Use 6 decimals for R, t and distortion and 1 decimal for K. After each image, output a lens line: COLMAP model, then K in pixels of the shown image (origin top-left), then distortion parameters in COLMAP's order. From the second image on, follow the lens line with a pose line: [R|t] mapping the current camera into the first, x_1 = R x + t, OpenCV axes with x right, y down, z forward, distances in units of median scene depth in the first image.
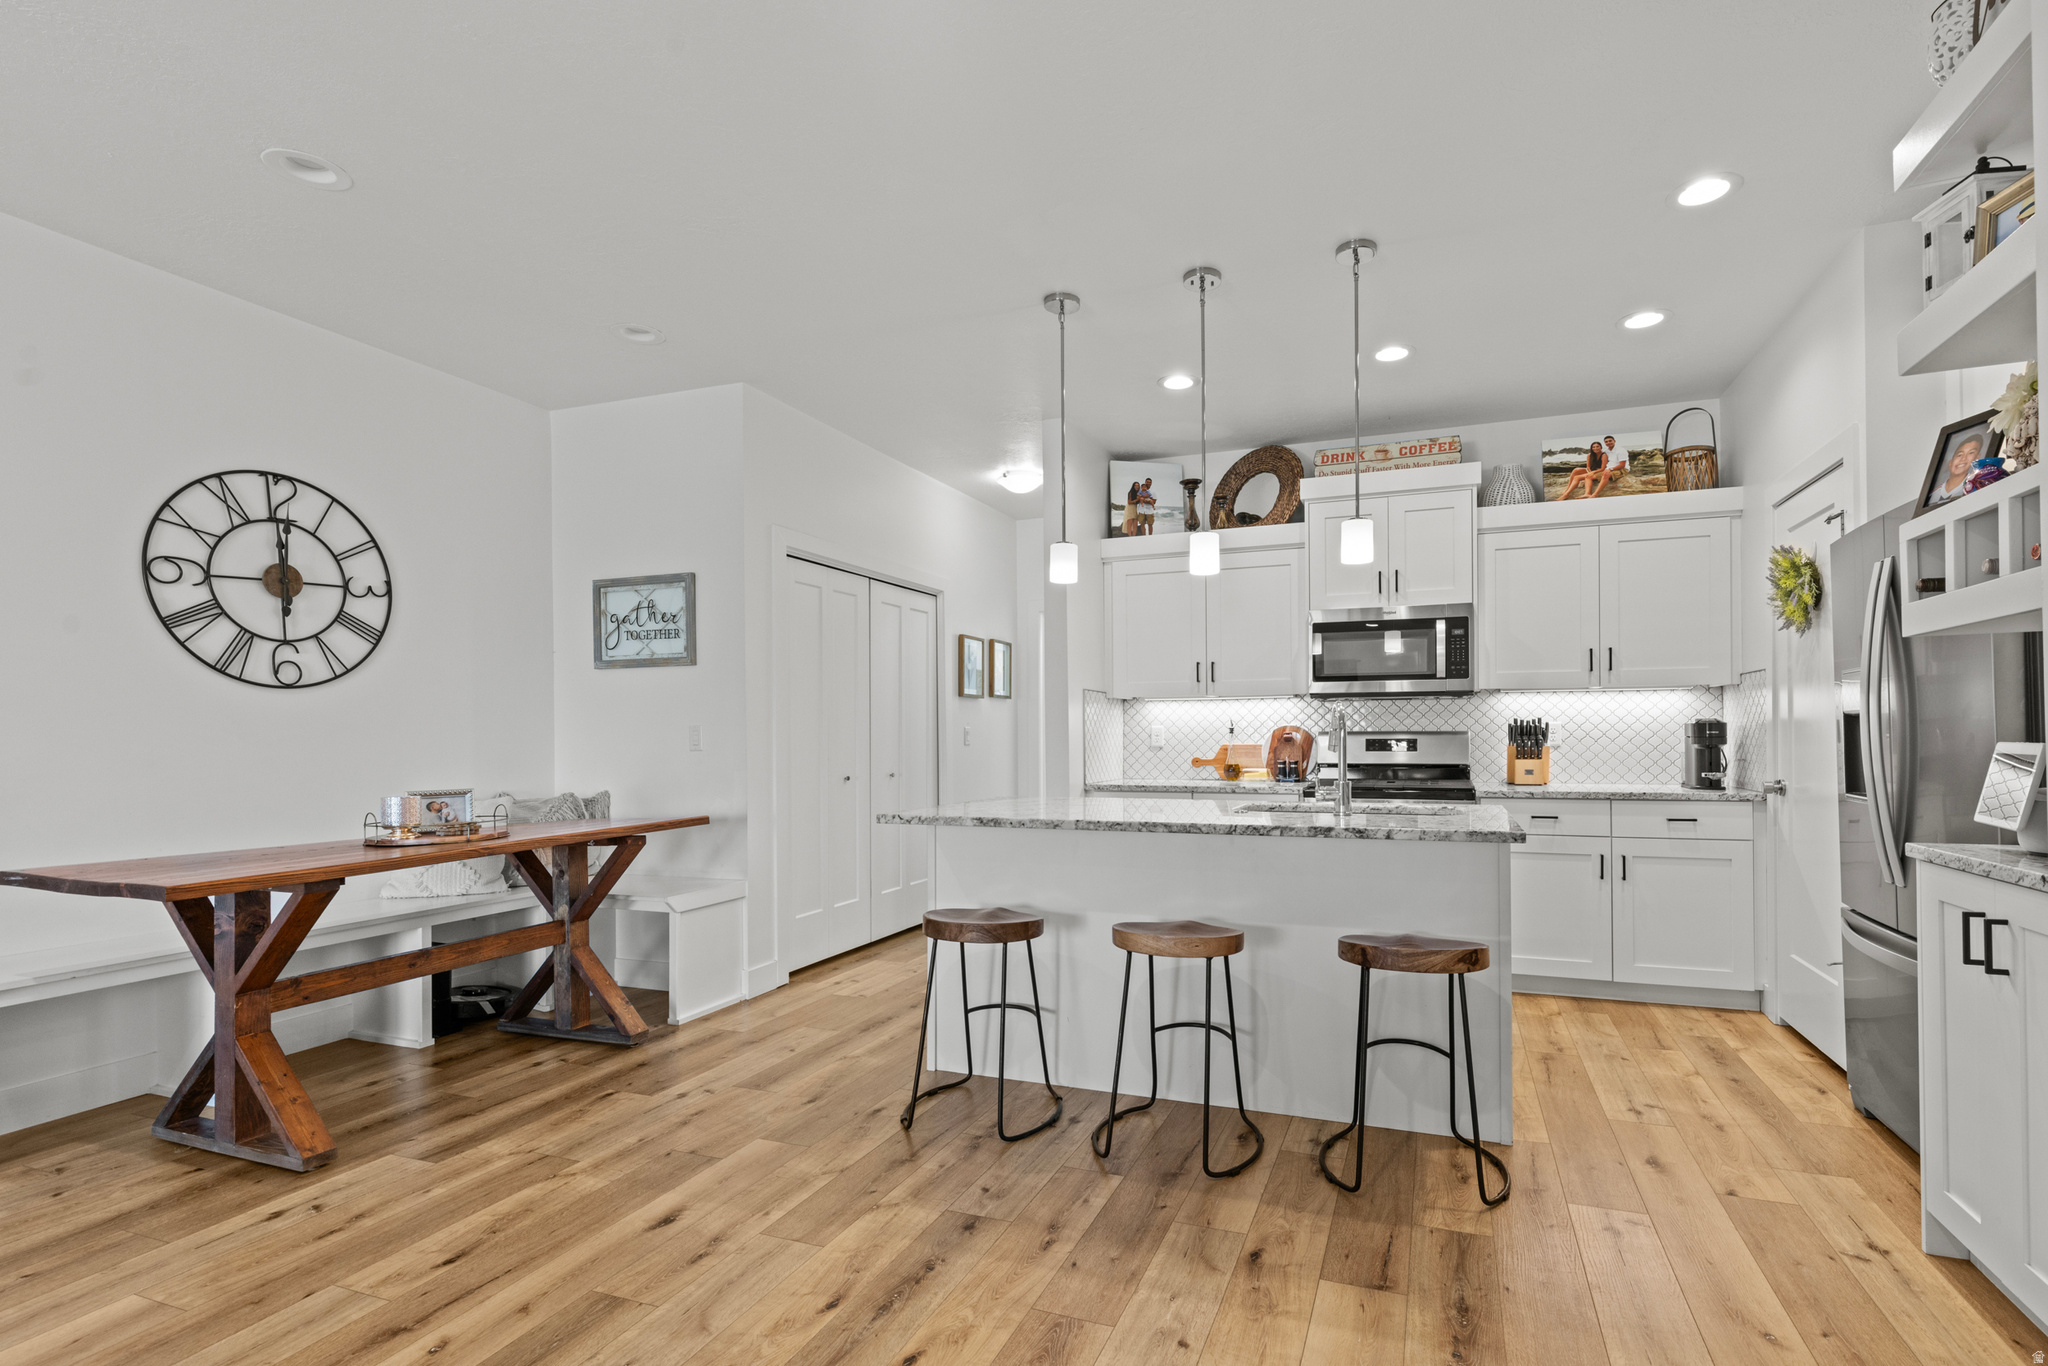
lens RADIAL K [[951.1, 0, 1113.6], [0, 951.1, 727.3], [0, 0, 1]] dist [0.005901, -0.001355]
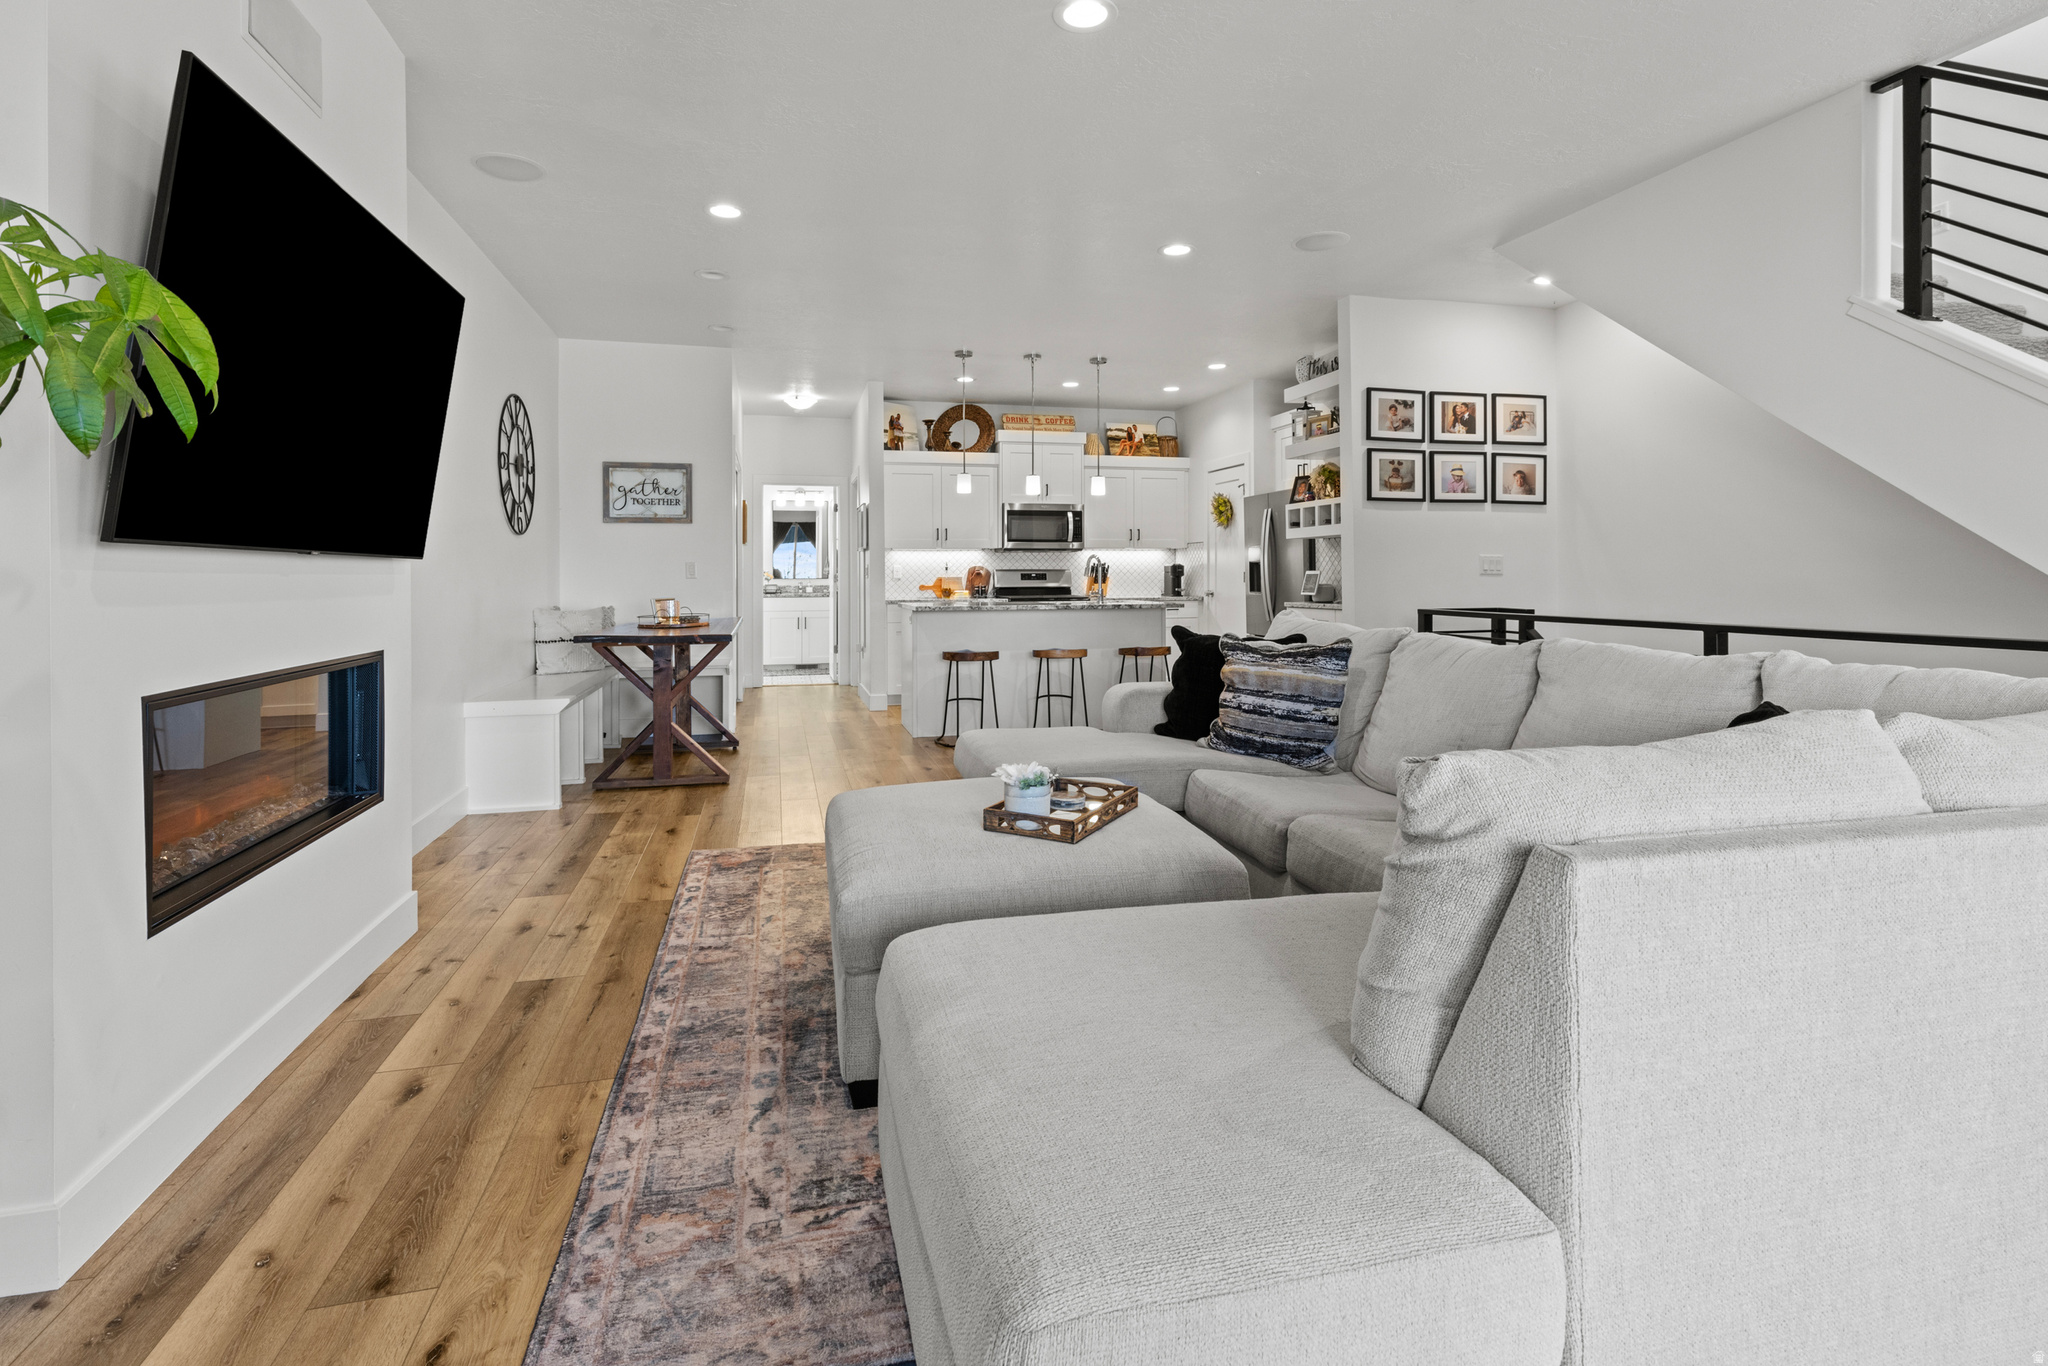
lens RADIAL K [[973.2, 0, 1025.1], [0, 973.2, 559.2], [0, 0, 1]] dist [0.026882, -0.000128]
pose [[0.831584, 0.012906, 0.555249, -0.869253], [-0.005406, 0.999871, -0.015145, 0.014936], [-0.555373, 0.009593, 0.831546, -0.628754]]
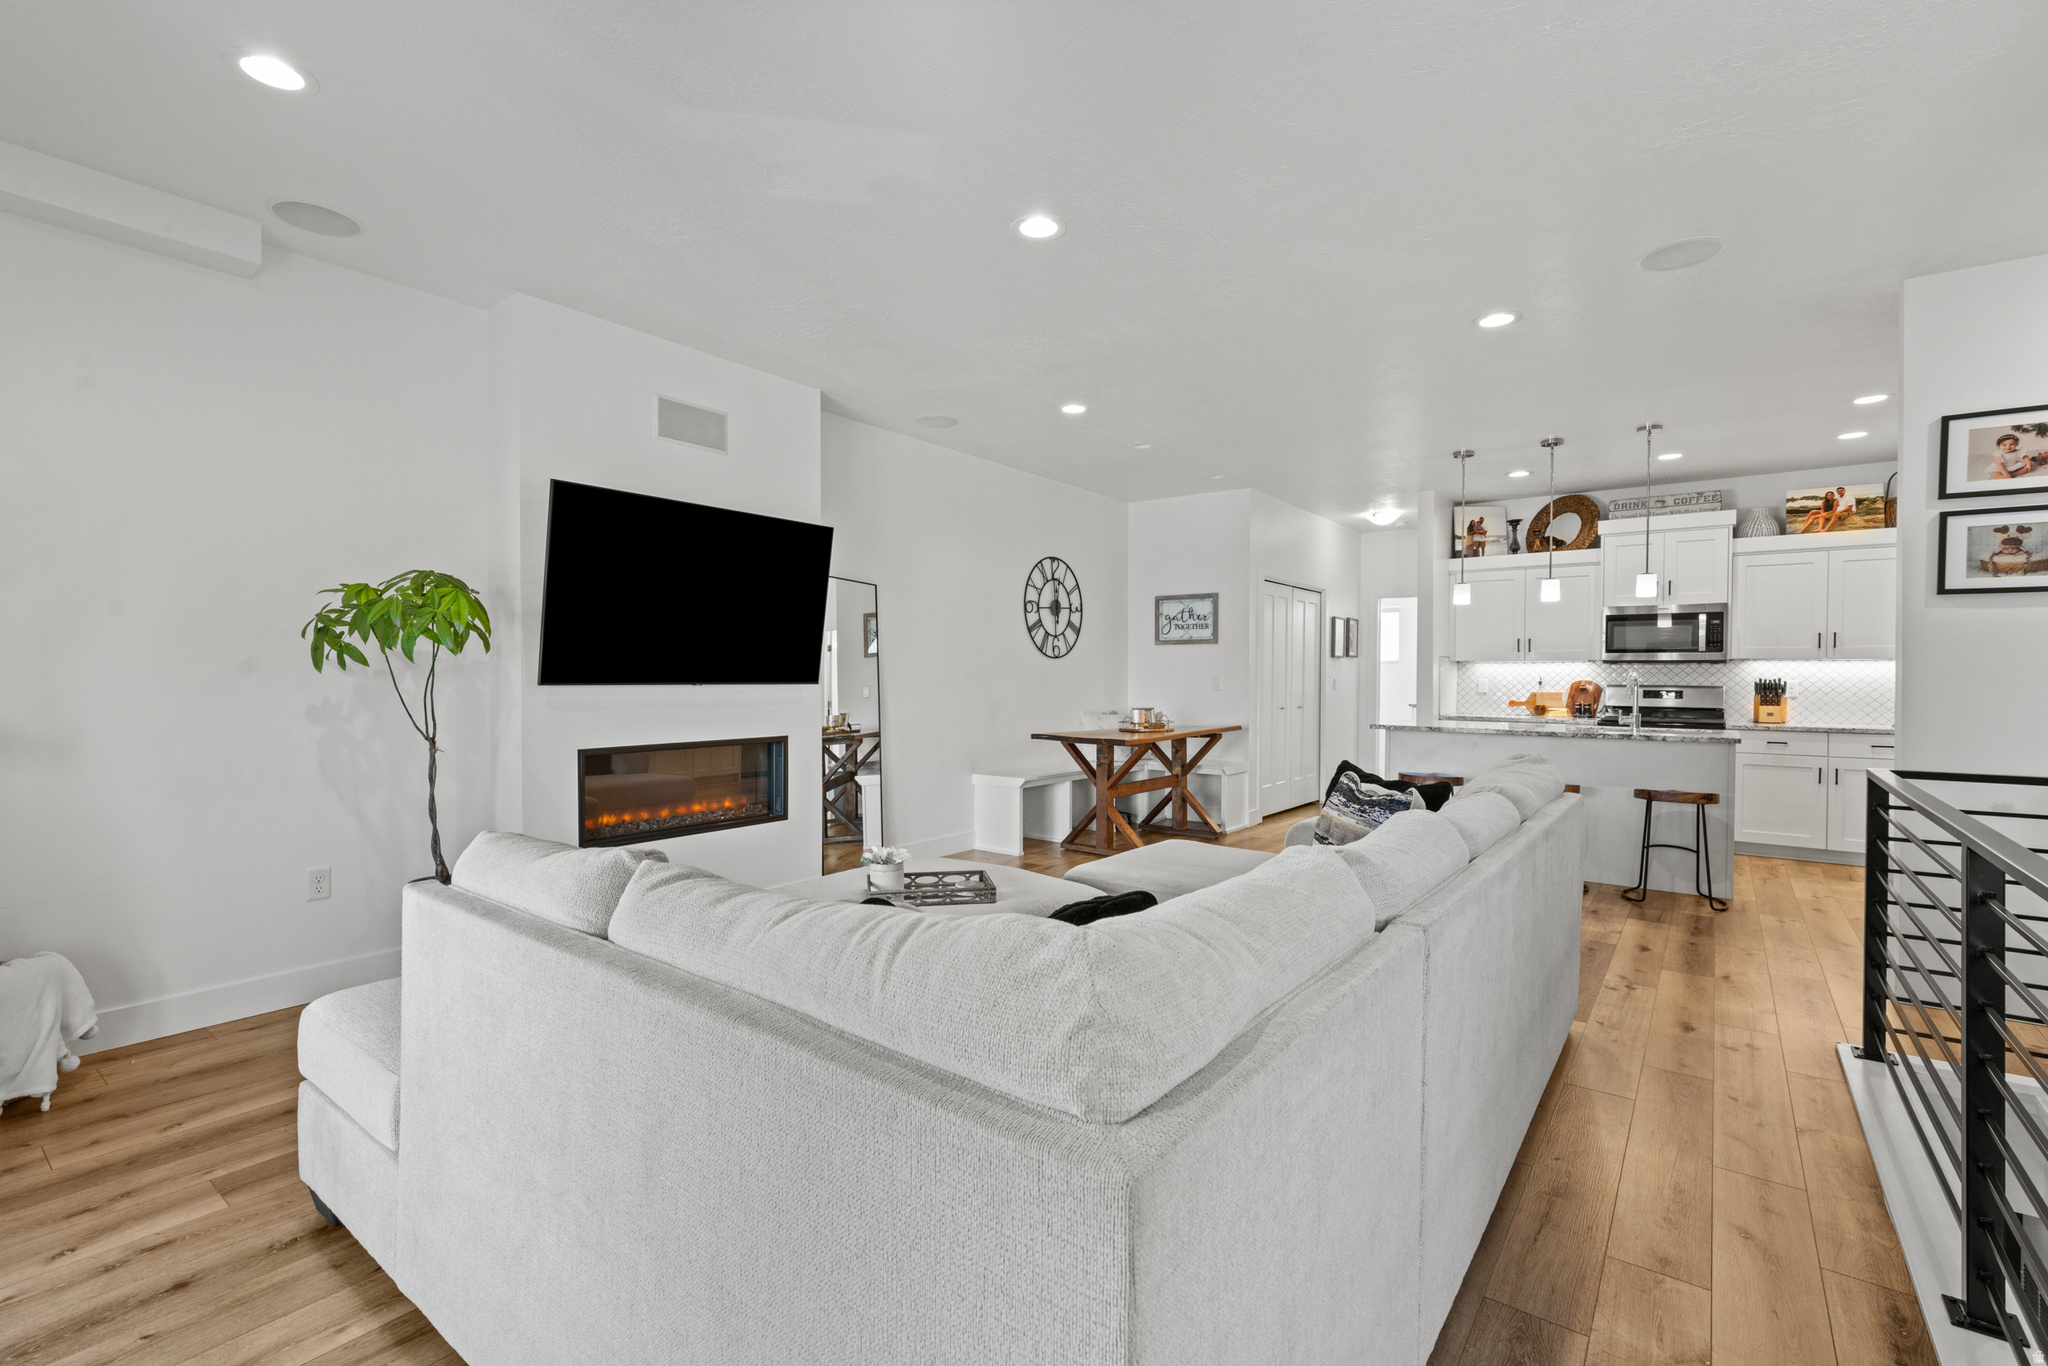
lens RADIAL K [[924.4, 0, 1016.6], [0, 924.4, 685.1], [0, 0, 1]] dist [0.000174, -0.000722]
pose [[0.949218, 0.015628, -0.314230, -0.246925], [-0.009878, 0.999754, 0.019884, -0.017271], [0.314464, -0.015770, 0.949139, -0.798591]]
